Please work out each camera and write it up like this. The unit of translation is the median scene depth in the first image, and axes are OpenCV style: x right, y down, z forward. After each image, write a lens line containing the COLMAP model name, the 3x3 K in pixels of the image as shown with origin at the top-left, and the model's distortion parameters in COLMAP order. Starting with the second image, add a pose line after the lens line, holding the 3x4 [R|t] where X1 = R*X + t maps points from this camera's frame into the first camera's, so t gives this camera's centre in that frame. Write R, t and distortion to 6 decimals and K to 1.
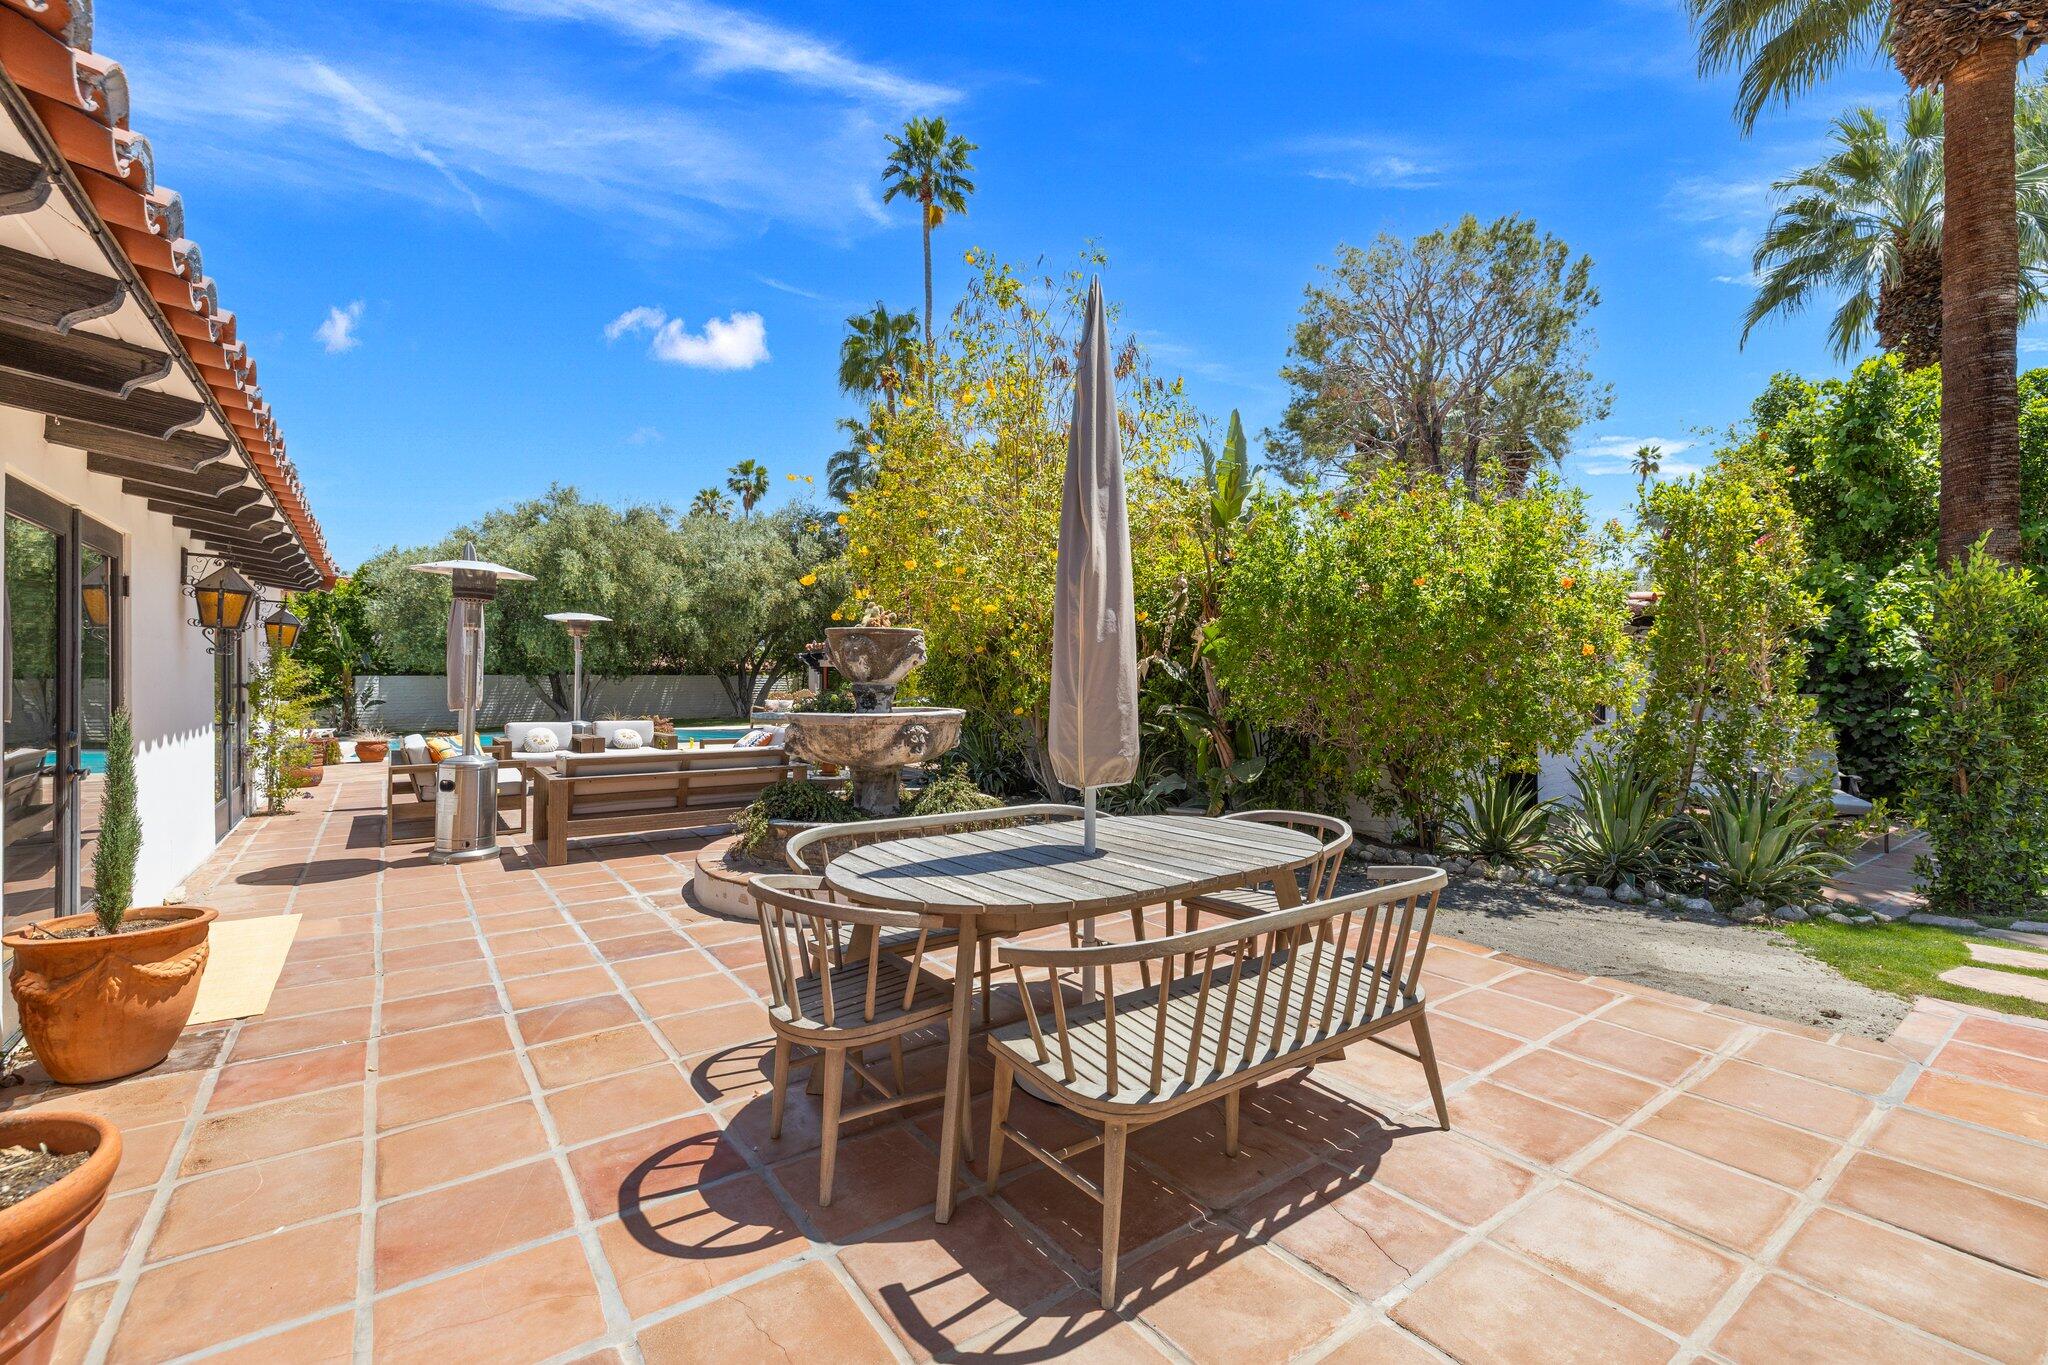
lens RADIAL K [[867.9, 0, 1029.1], [0, 867.9, 674.6], [0, 0, 1]] dist [0.002824, 0.000314]
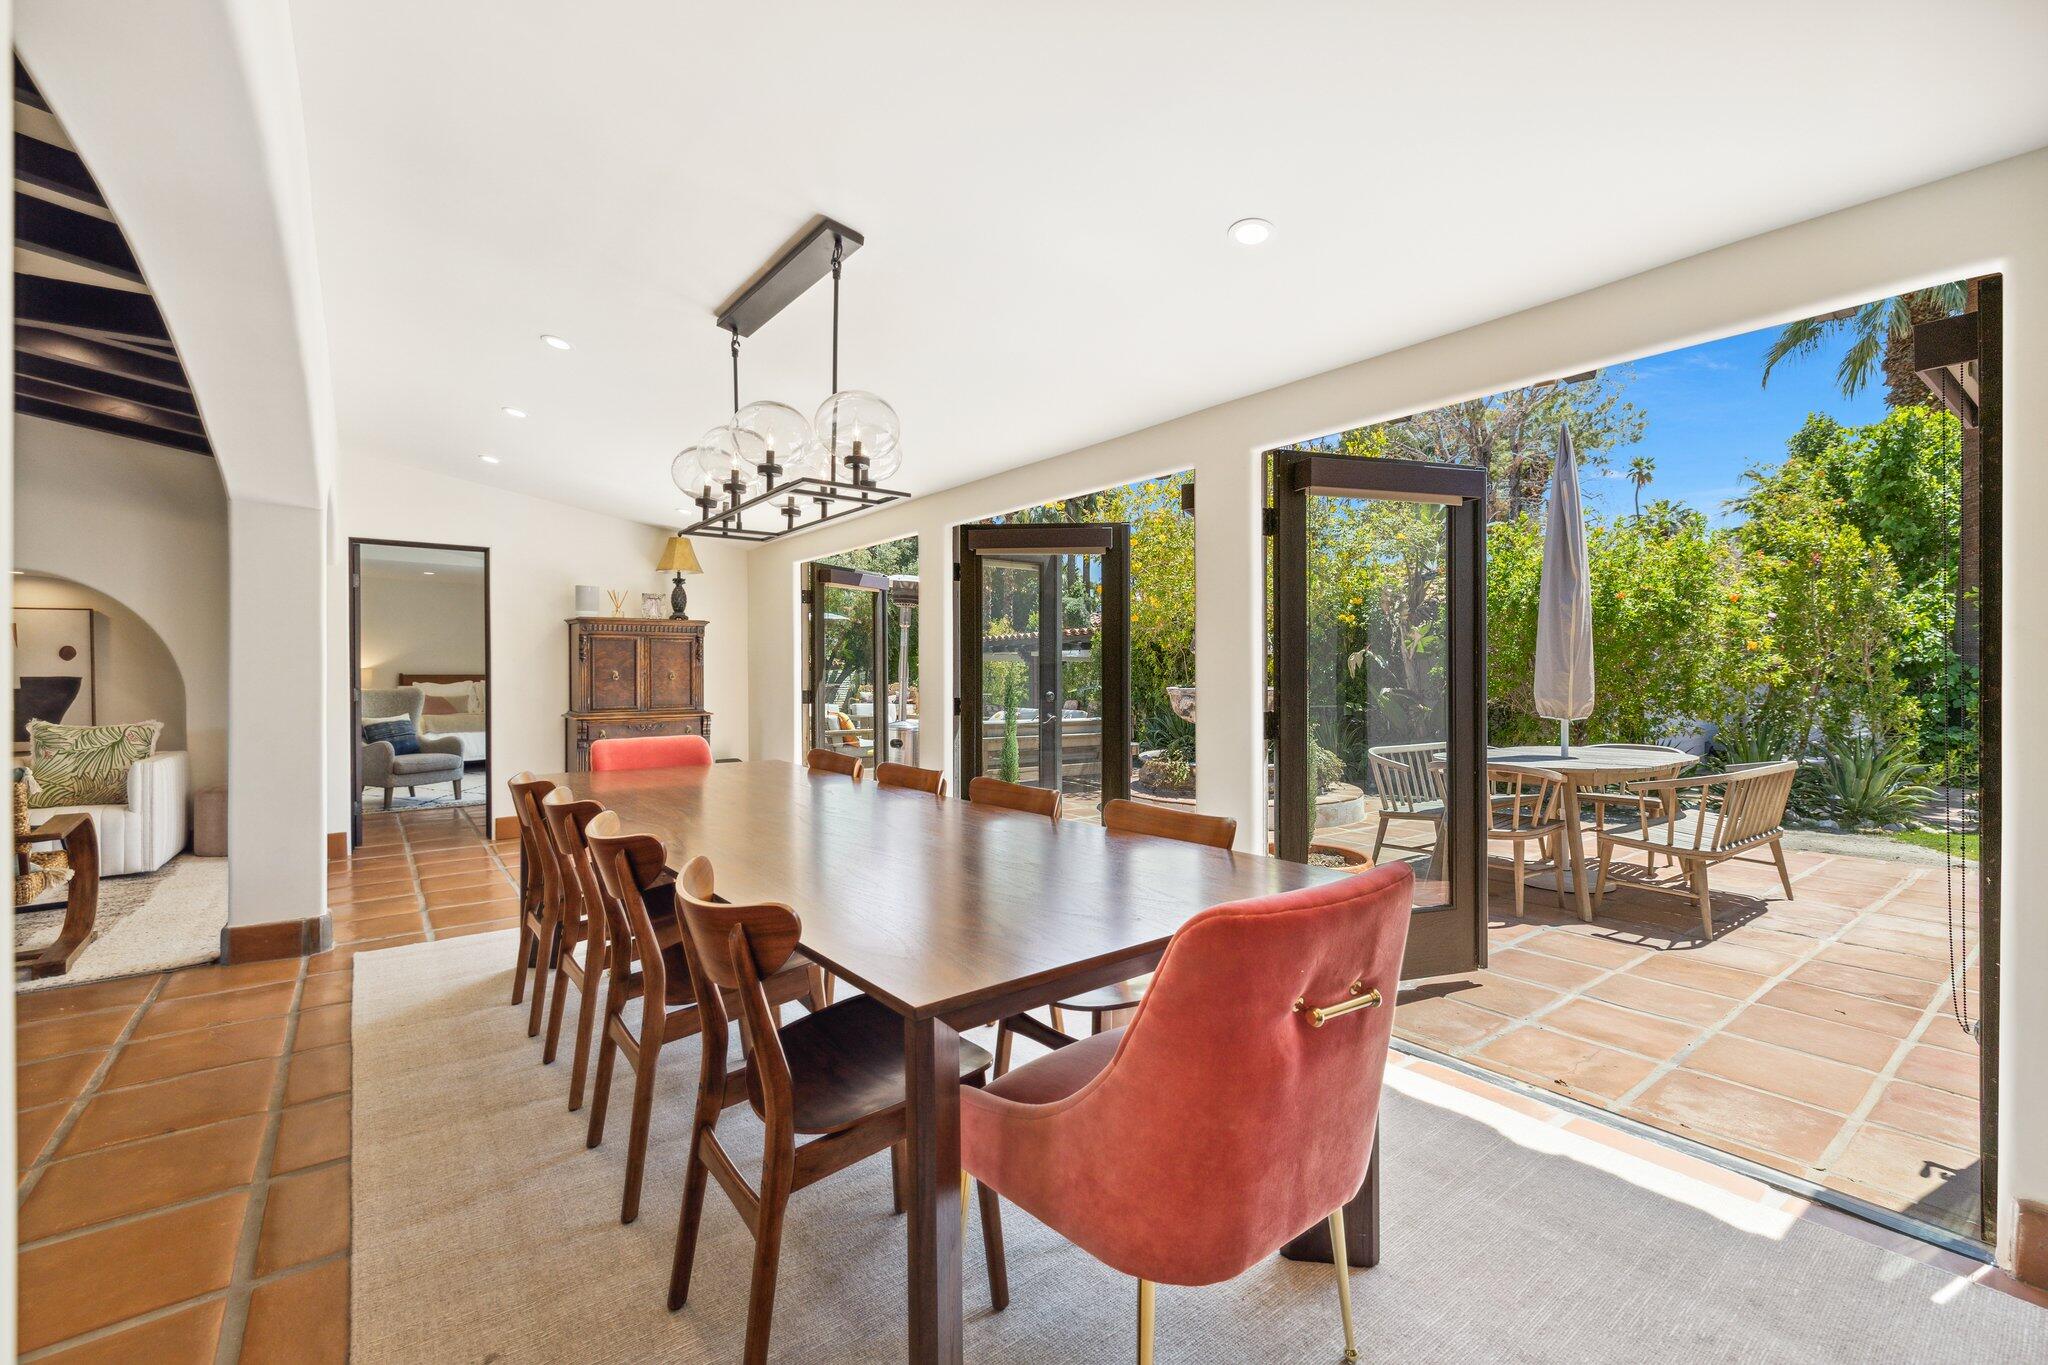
lens RADIAL K [[867.9, 0, 1029.1], [0, 867.9, 674.6], [0, 0, 1]] dist [0.002824, 0.000314]
pose [[0.999729, 0.002582, 0.023145, -0.294574], [-0.002610, 0.999996, 0.001176, 0.011066], [-0.023142, -0.001236, 0.999731, -0.201913]]
